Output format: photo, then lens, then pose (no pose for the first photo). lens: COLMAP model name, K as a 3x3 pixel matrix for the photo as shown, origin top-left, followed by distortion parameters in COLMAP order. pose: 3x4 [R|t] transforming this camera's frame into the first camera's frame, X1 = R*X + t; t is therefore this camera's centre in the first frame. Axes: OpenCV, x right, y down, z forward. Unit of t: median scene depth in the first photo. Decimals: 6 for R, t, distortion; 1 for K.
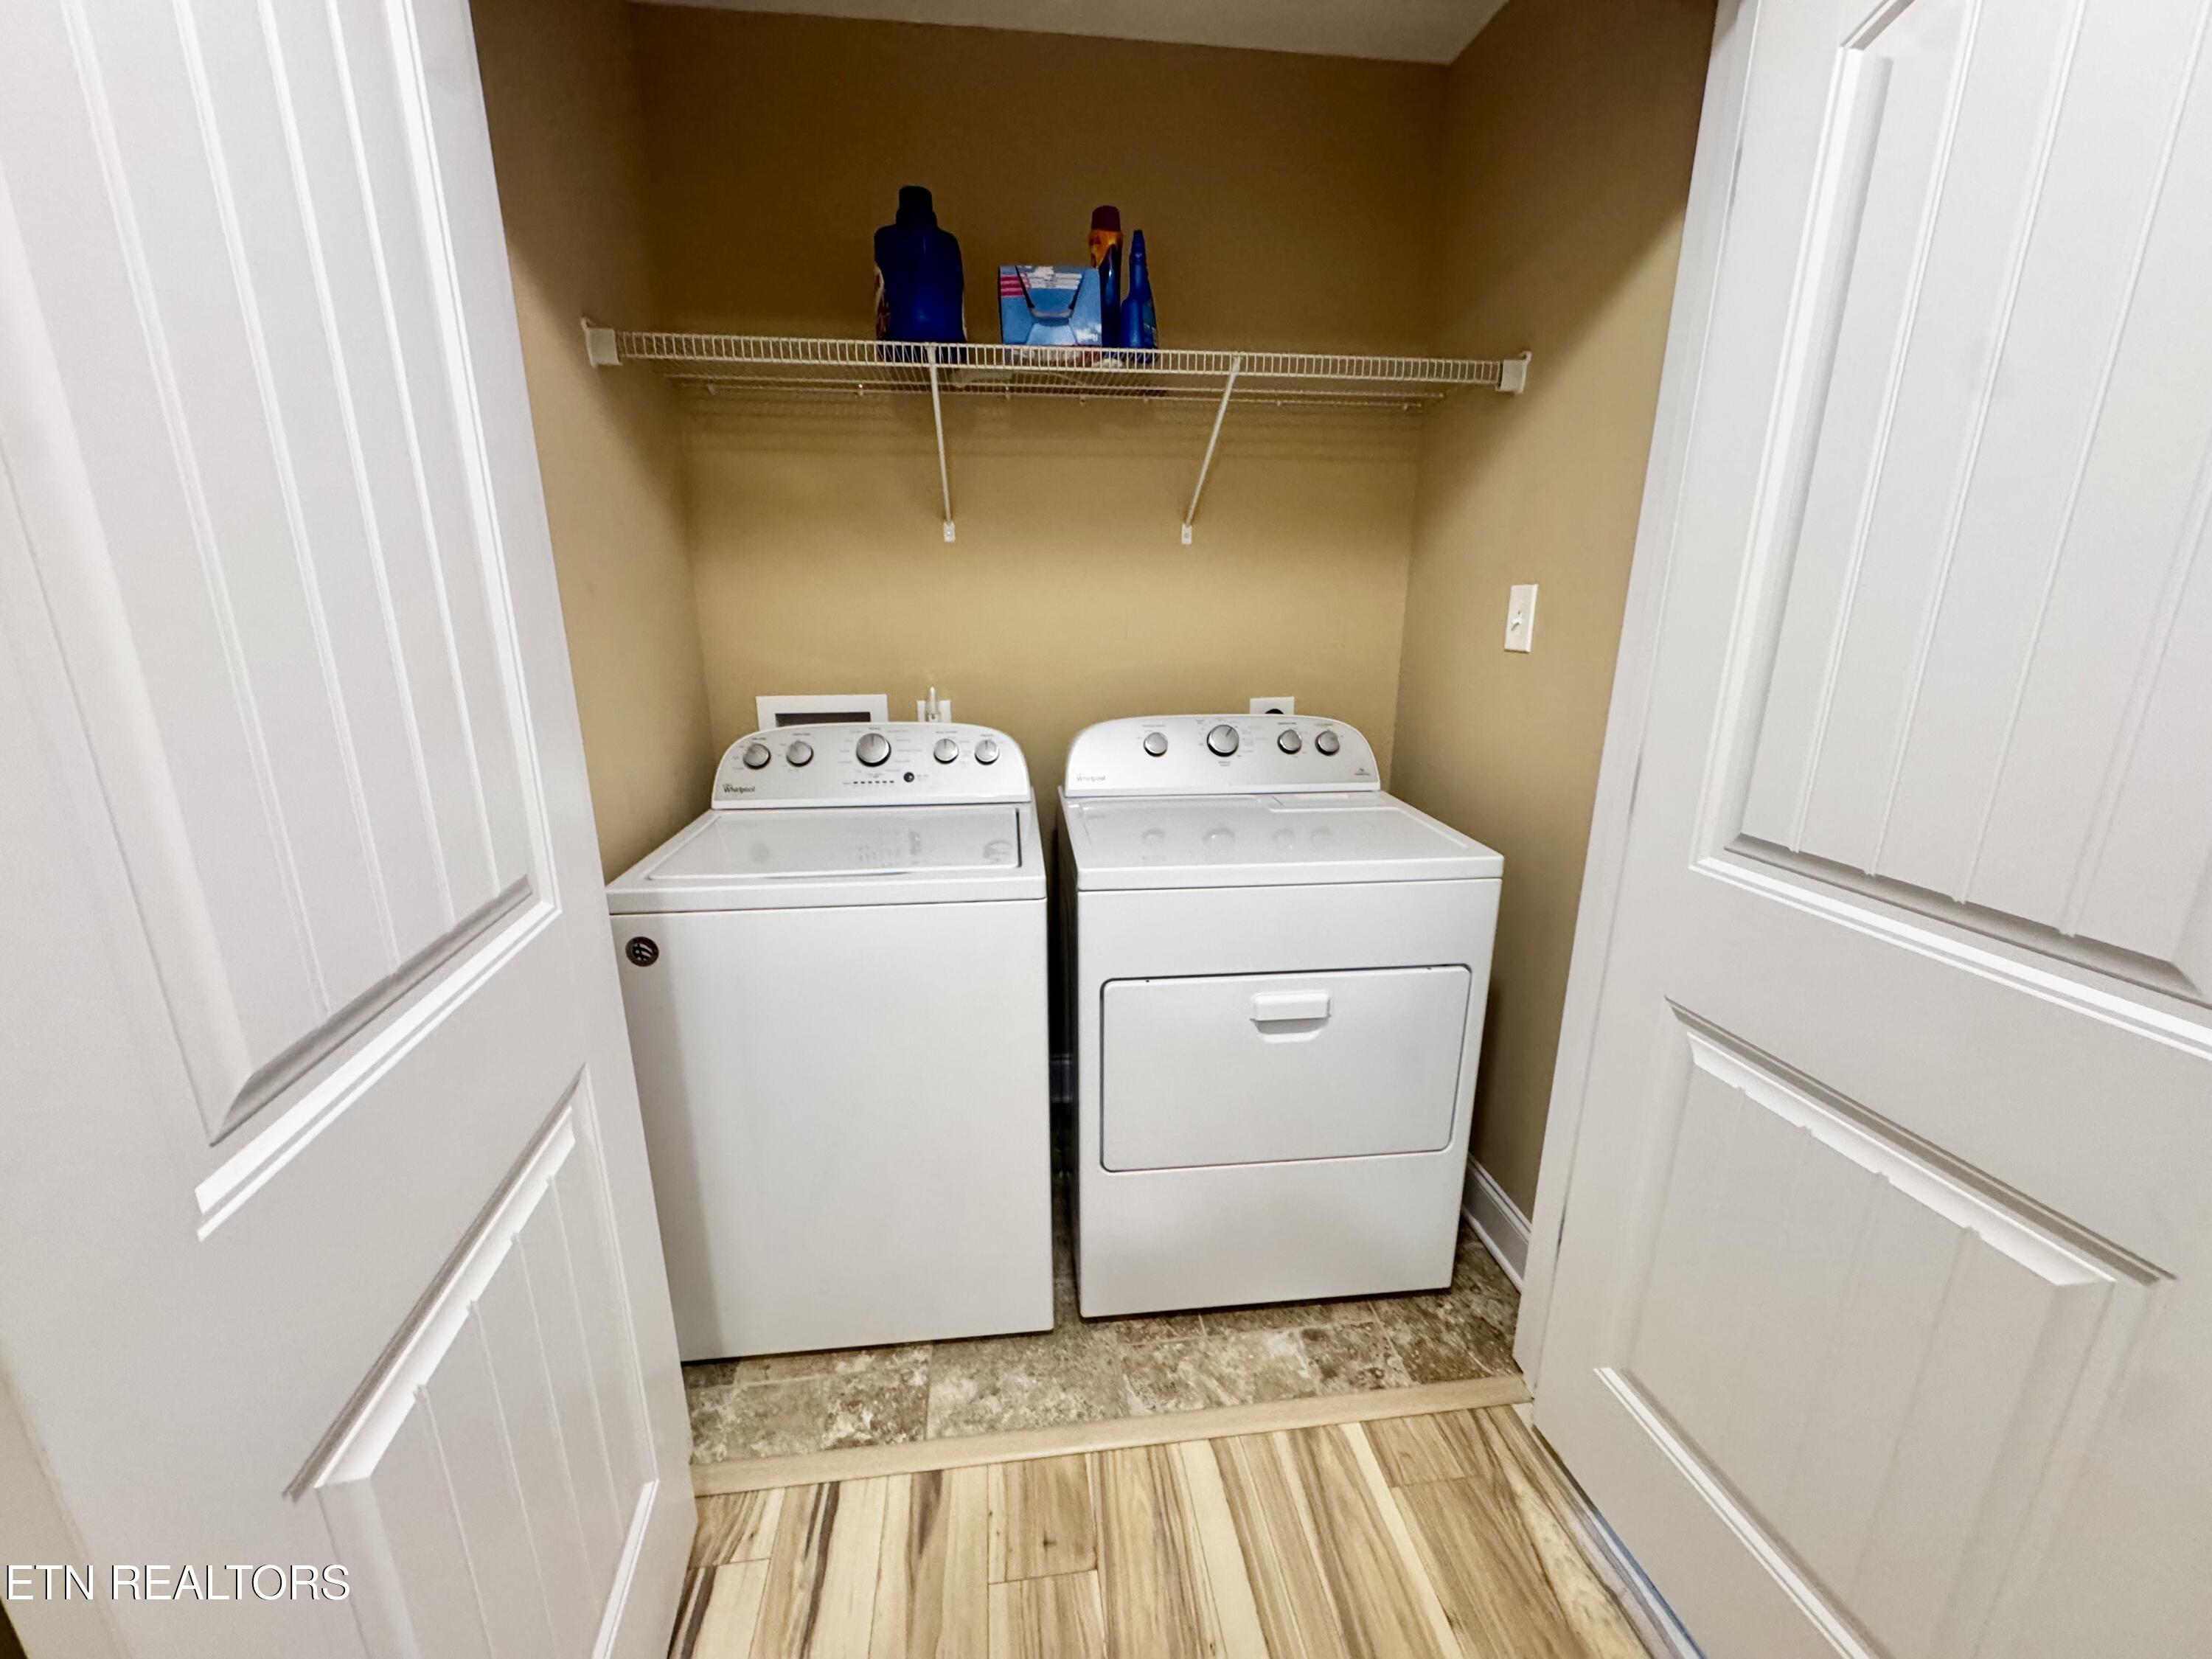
lens RADIAL K [[881.0, 0, 1104.1], [0, 881.0, 825.4], [0, 0, 1]] dist [-0.003765, -0.000207]
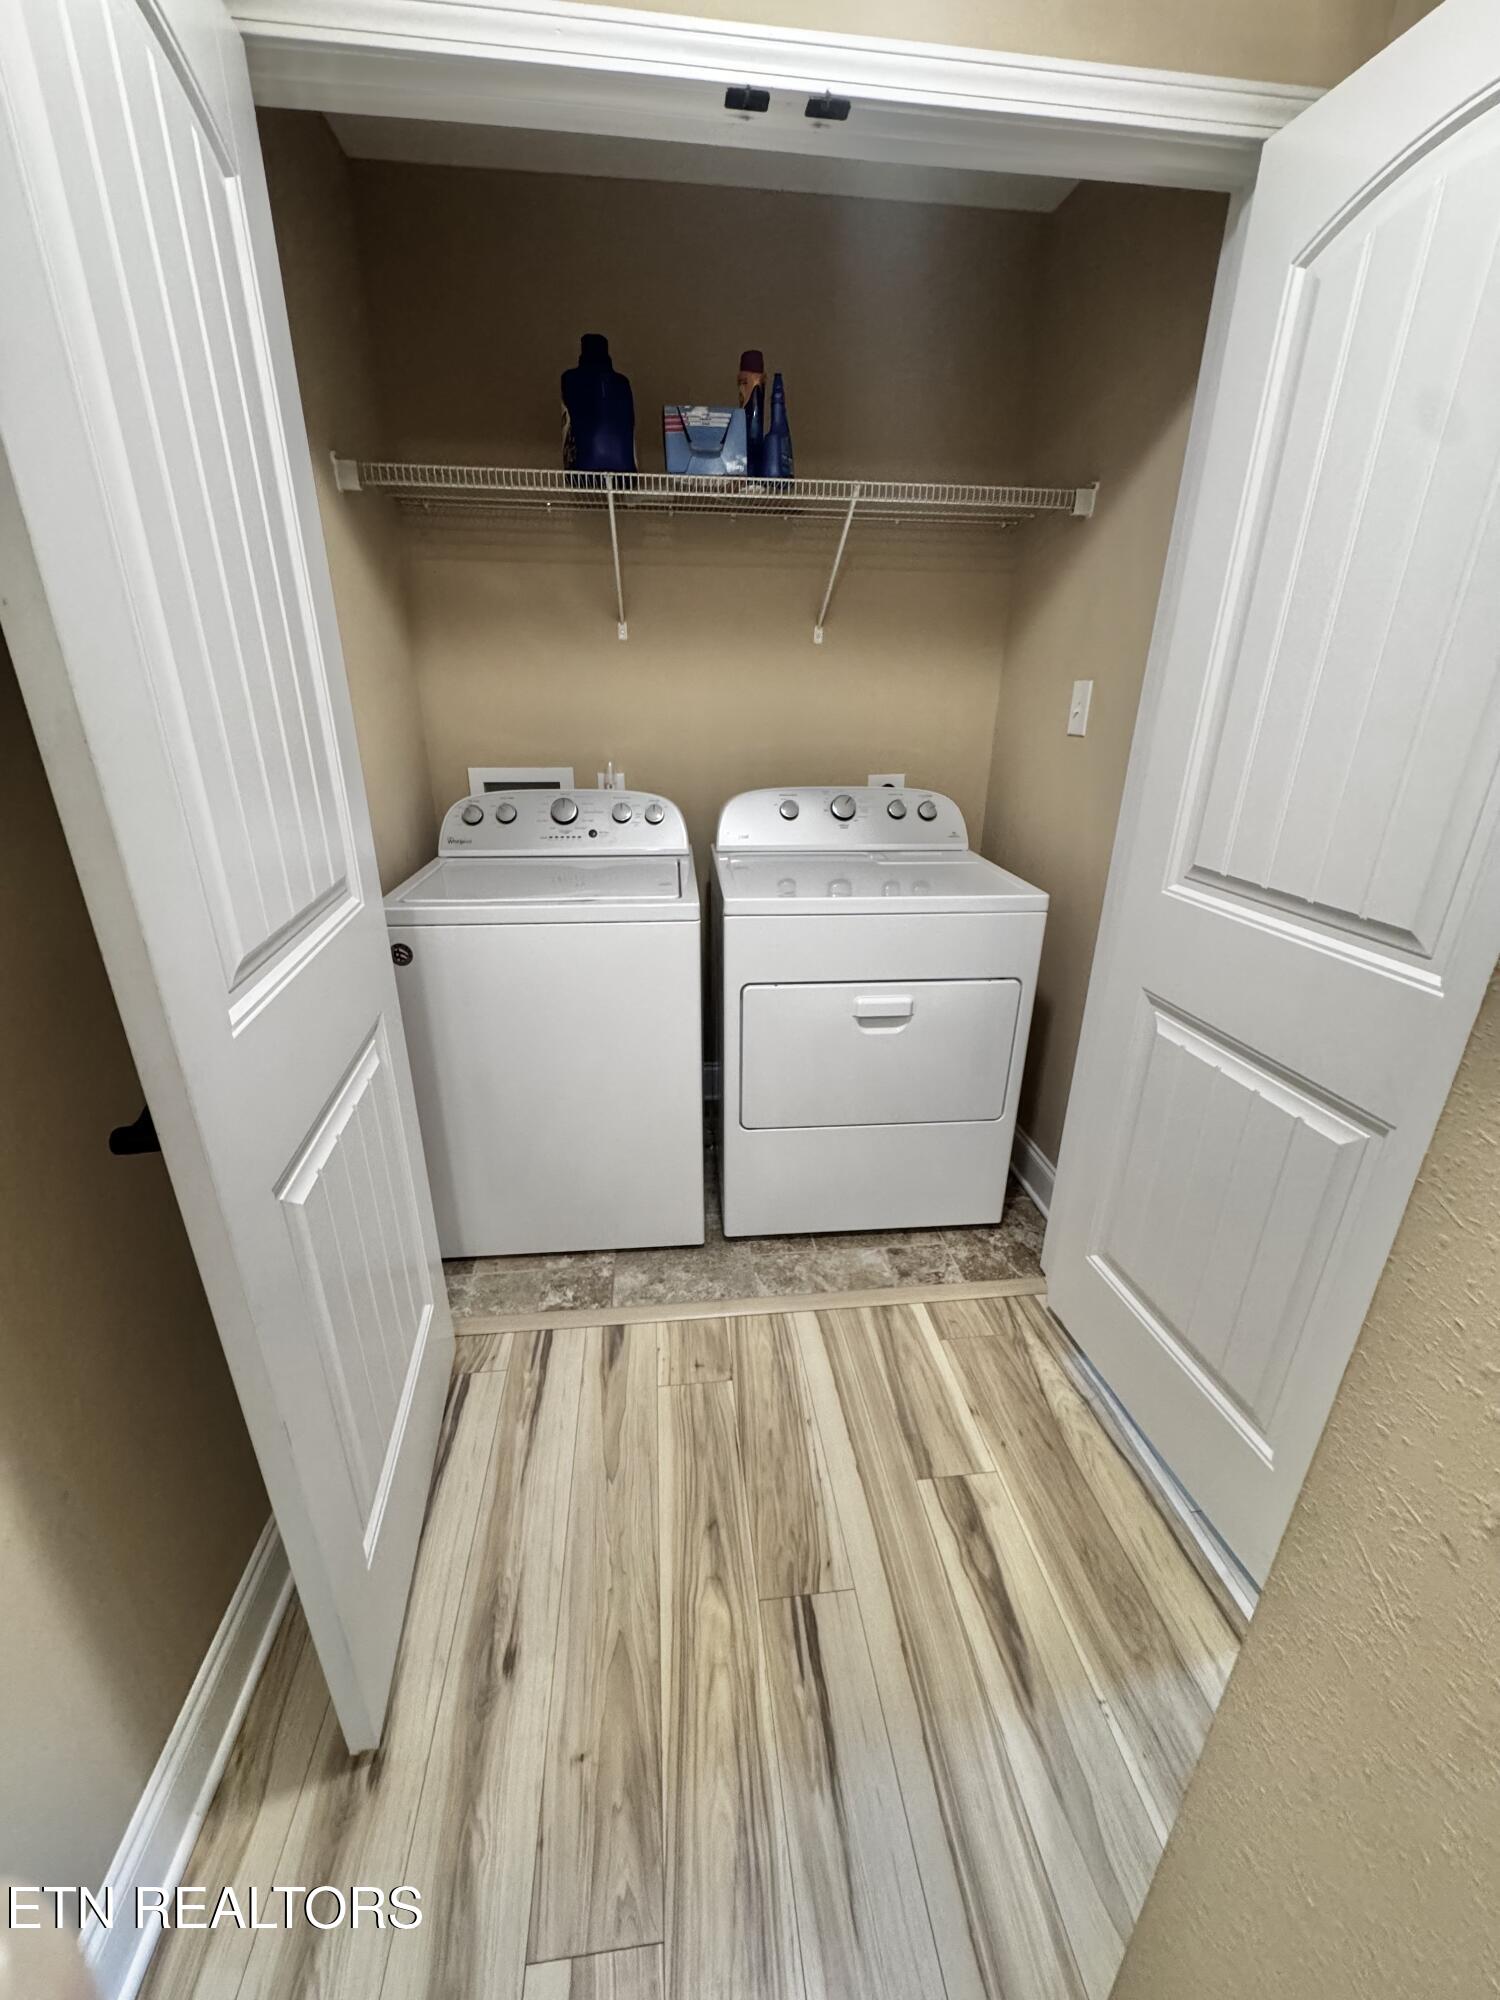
lens RADIAL K [[796.6, 0, 752.1], [0, 796.6, 995.8], [0, 0, 1]] dist [-0.003765, -0.000207]
pose [[0.999906, 0.012249, -0.006115, 0.020023], [-0.011483, 0.993583, 0.112518, 0.052907], [0.007454, -0.112437, 0.993631, -0.185428]]
